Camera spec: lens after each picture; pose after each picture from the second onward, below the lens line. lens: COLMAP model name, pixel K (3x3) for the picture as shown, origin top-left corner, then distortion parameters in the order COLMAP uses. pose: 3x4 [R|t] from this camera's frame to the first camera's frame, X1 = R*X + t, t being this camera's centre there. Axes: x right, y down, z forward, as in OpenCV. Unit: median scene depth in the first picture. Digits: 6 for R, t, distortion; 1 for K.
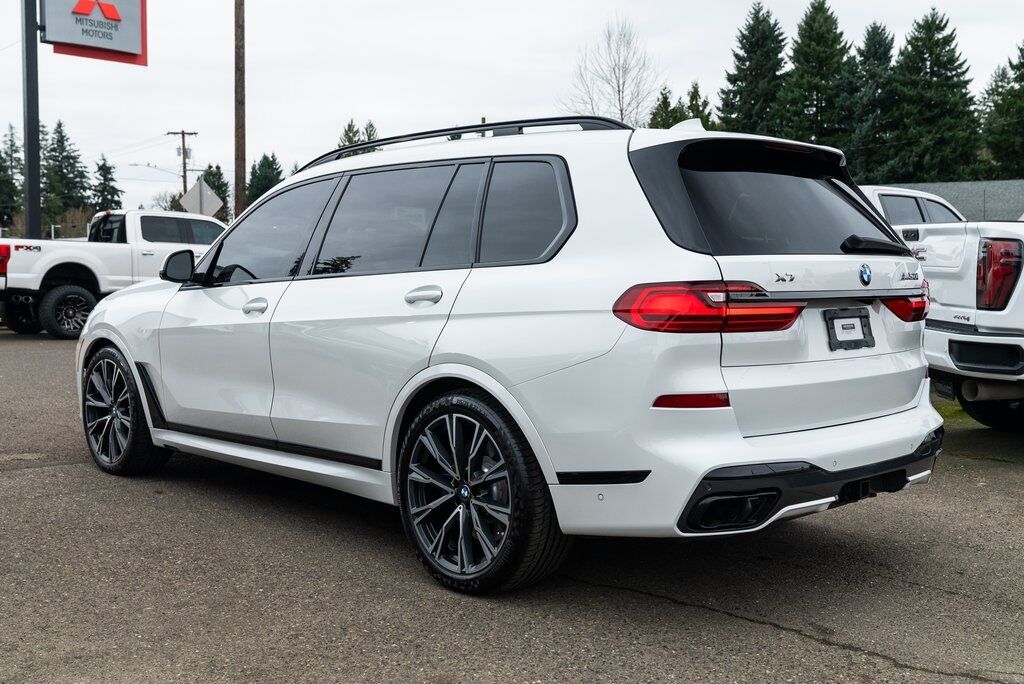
lens RADIAL K [[1108.8, 0, 518.6], [0, 1108.8, 344.8], [0, 0, 1]] dist [0.027682, 0.000000]
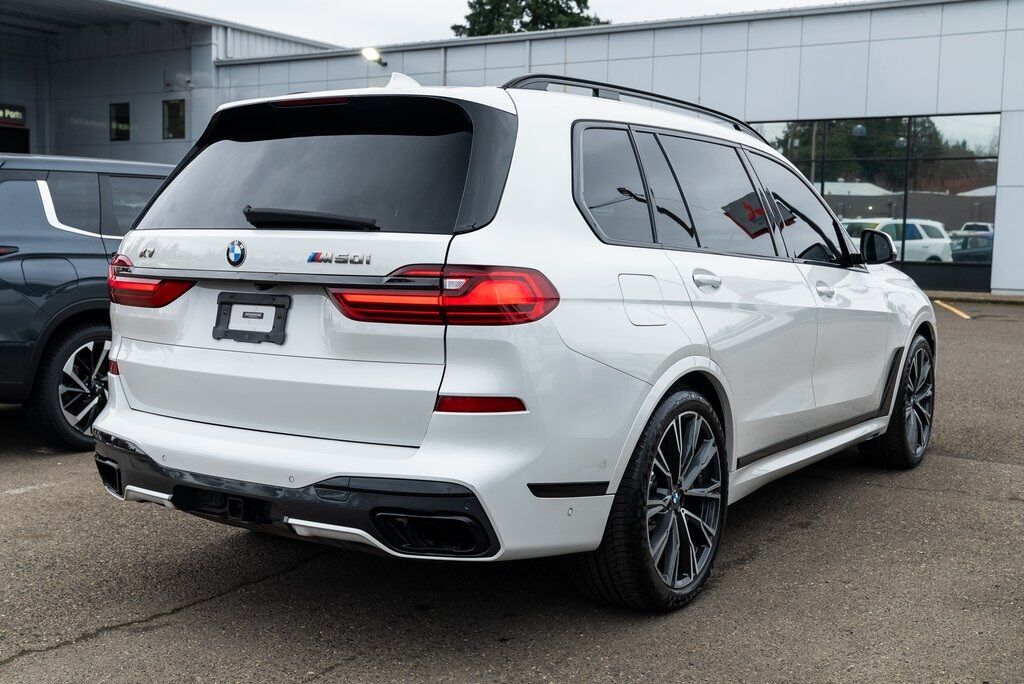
lens RADIAL K [[1168.0, 0, 514.9], [0, 1168.0, 345.0], [0, 0, 1]] dist [0.021324, 0.000000]
pose [[0.233128, 0.089760, -0.968295, 1.229891], [-0.078728, 0.994205, 0.073207, -0.075959], [0.969254, 0.059166, 0.238843, 1.006137]]
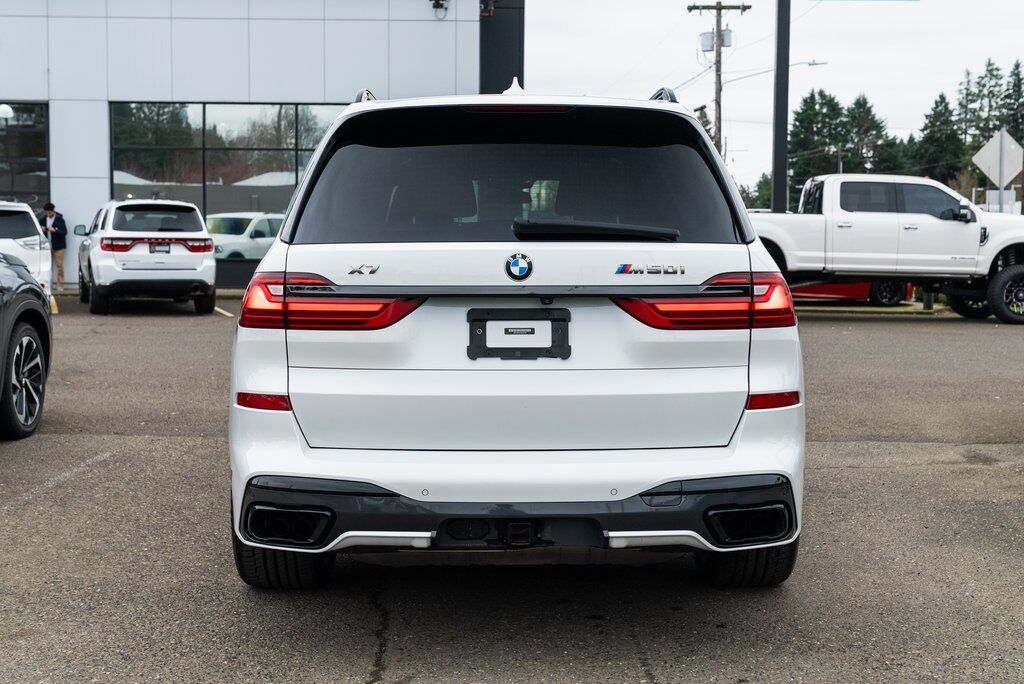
lens RADIAL K [[1369.5, 0, 508.2], [0, 1369.5, 339.0], [0, 0, 1]] dist [-0.004022, 0.000000]
pose [[0.734707, 0.047433, -0.676724, 0.986088], [-0.044499, 0.998774, 0.021694, -0.032385], [0.676924, 0.014175, 0.735917, 0.270607]]
